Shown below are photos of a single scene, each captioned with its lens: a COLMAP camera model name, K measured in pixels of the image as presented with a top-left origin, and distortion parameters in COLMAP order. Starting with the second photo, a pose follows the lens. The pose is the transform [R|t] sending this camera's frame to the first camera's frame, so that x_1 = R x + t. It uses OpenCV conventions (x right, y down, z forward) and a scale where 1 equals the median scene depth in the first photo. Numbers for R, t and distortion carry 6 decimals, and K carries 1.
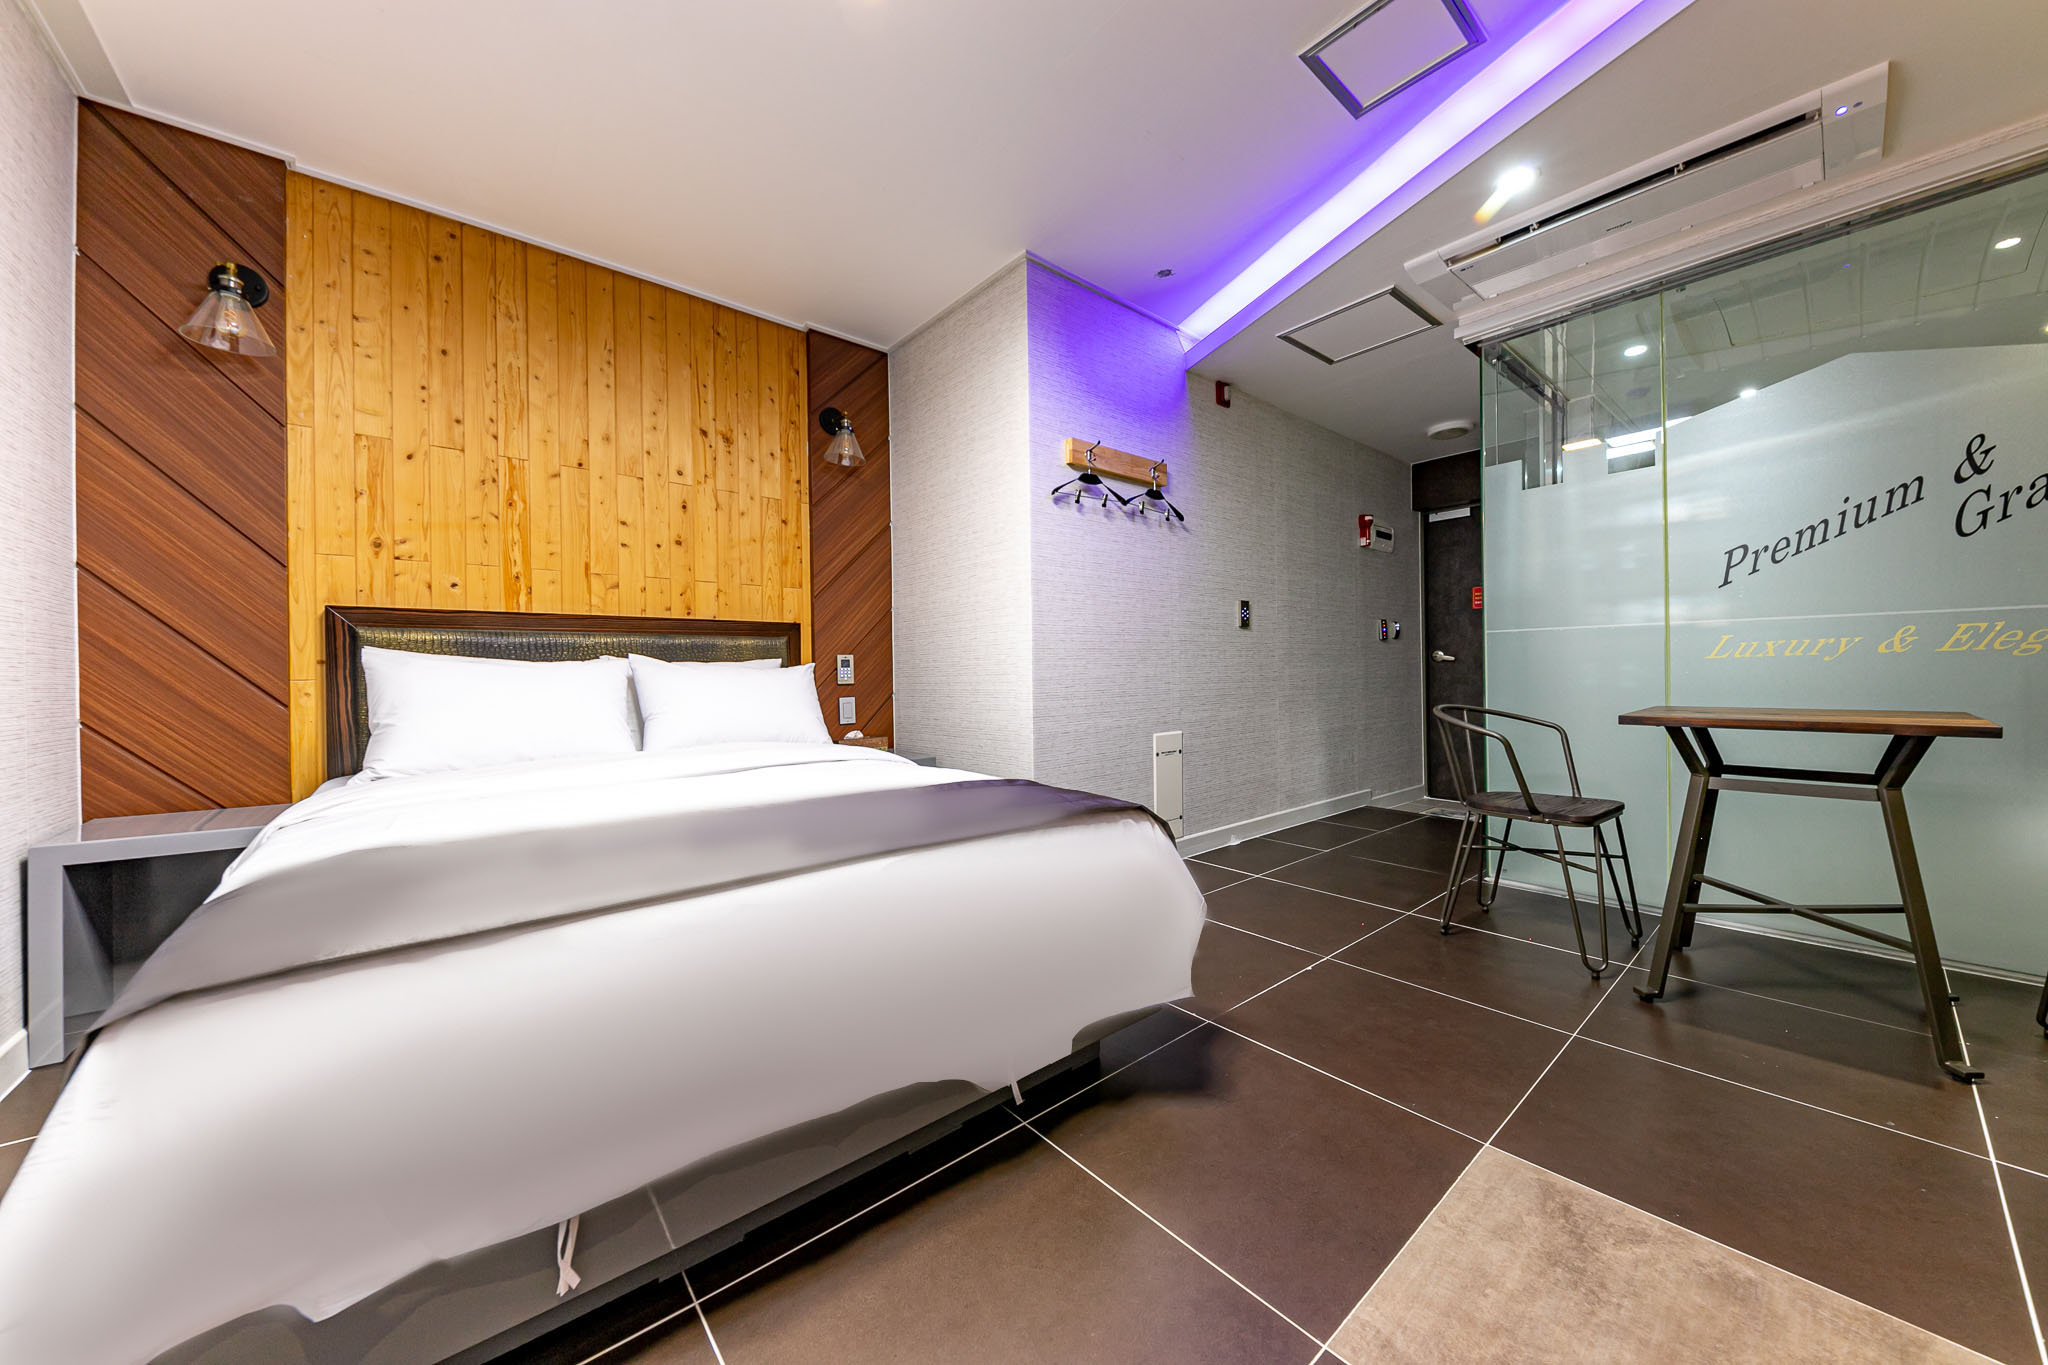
lens RADIAL K [[704.2, 0, 1012.0], [0, 704.2, 675.5], [0, 0, 1]] dist [0.005798, -0.000264]
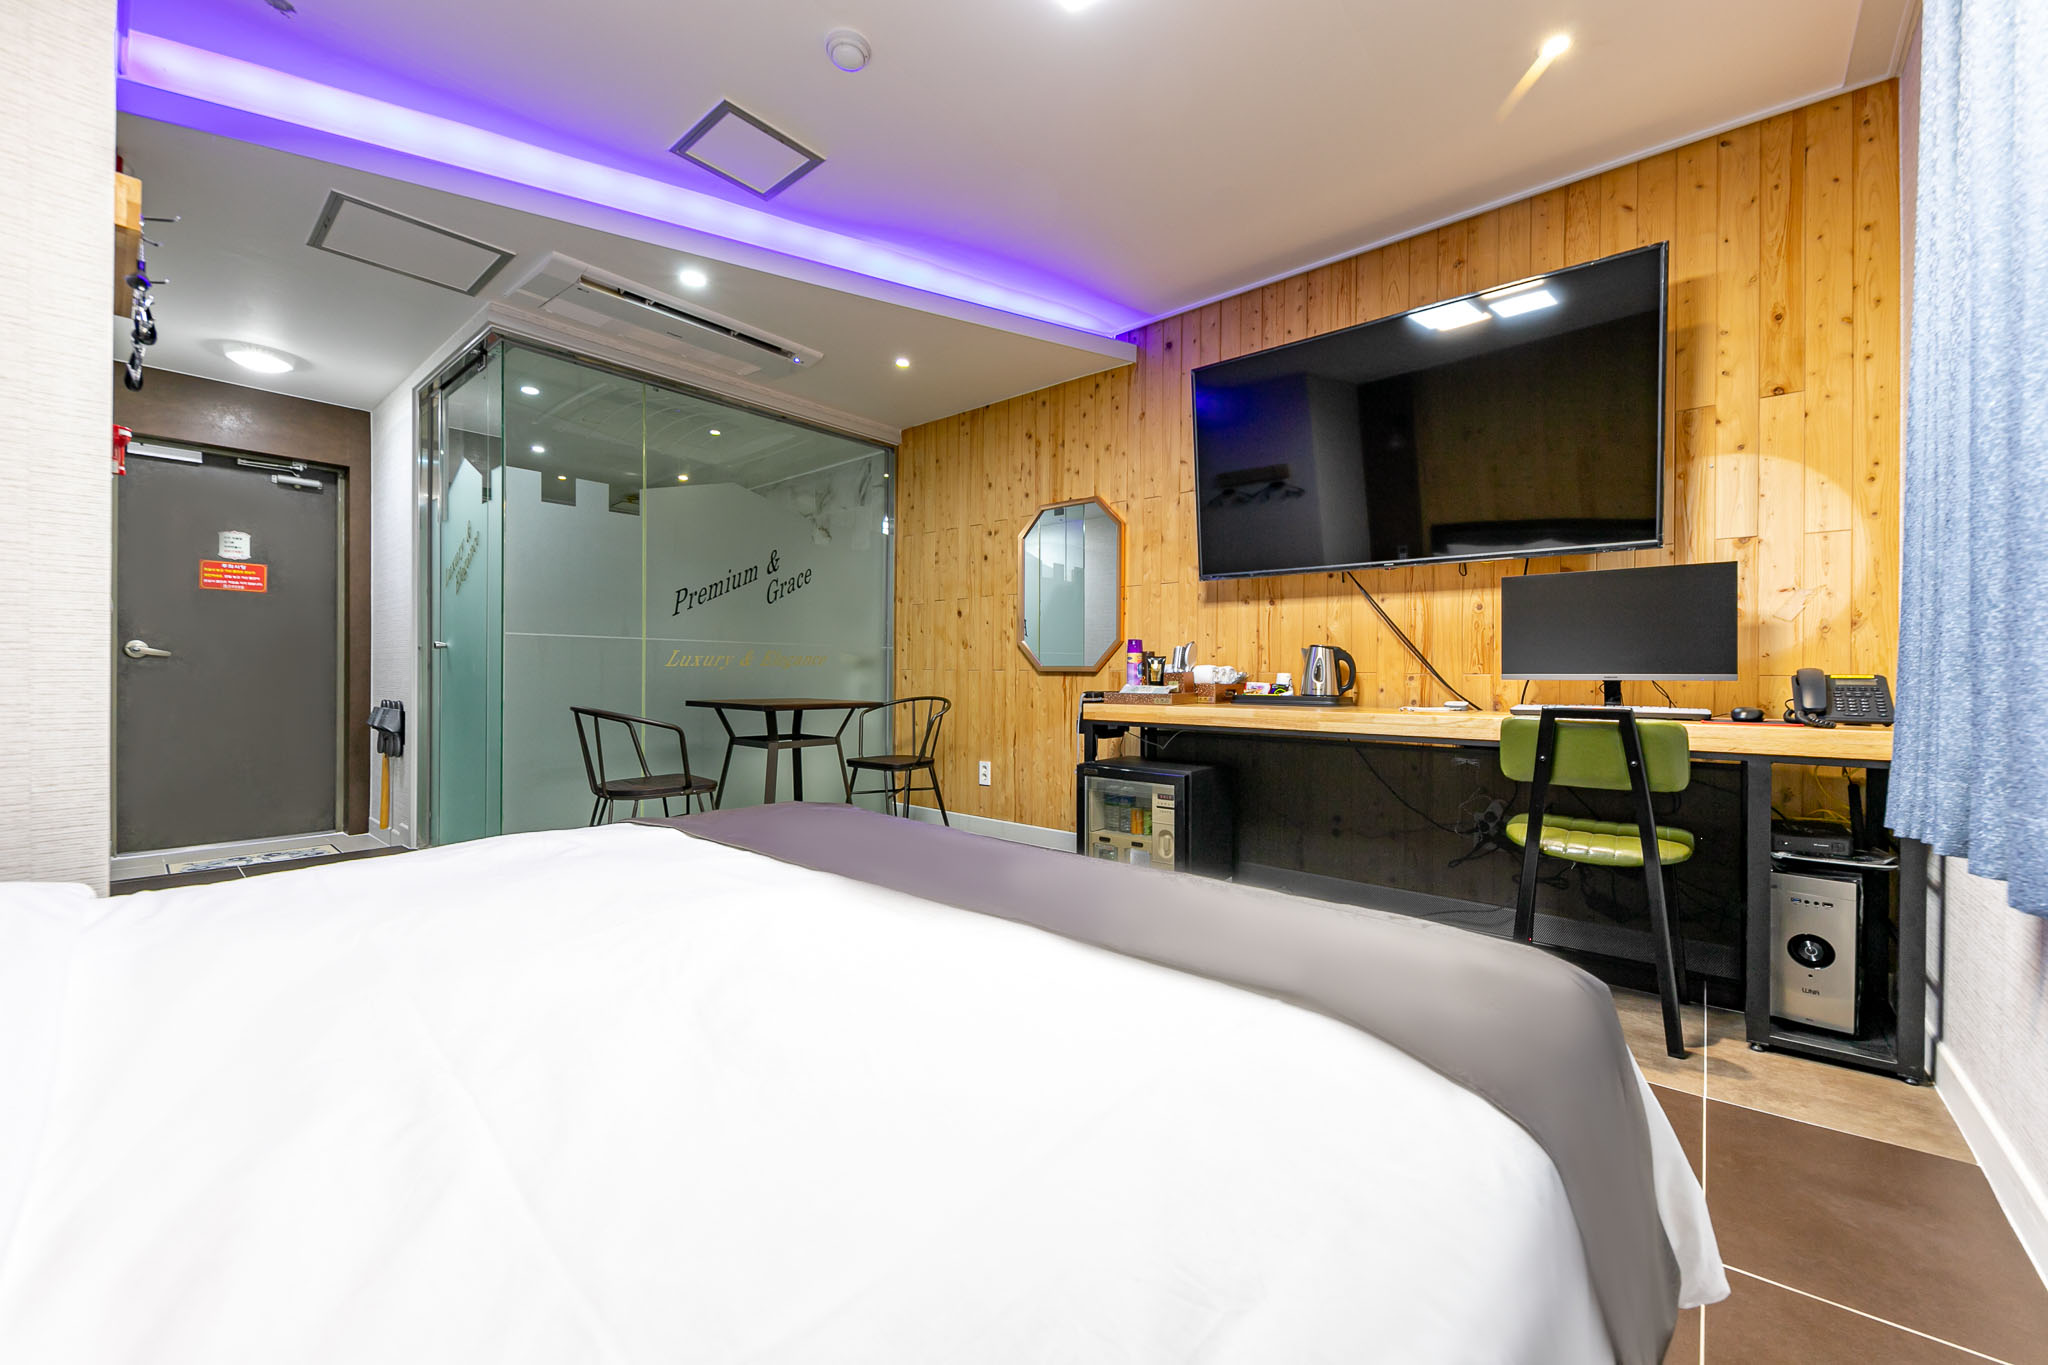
lens RADIAL K [[788.8, 0, 1011.9], [0, 788.8, 676.0], [0, 0, 1]] dist [0.000309, 0.000100]
pose [[-0.151226, 0.012422, 0.988421, -0.375416], [0.000100, 0.999921, -0.012551, 0.008941], [-0.988499, -0.001799, -0.151215, 0.334146]]
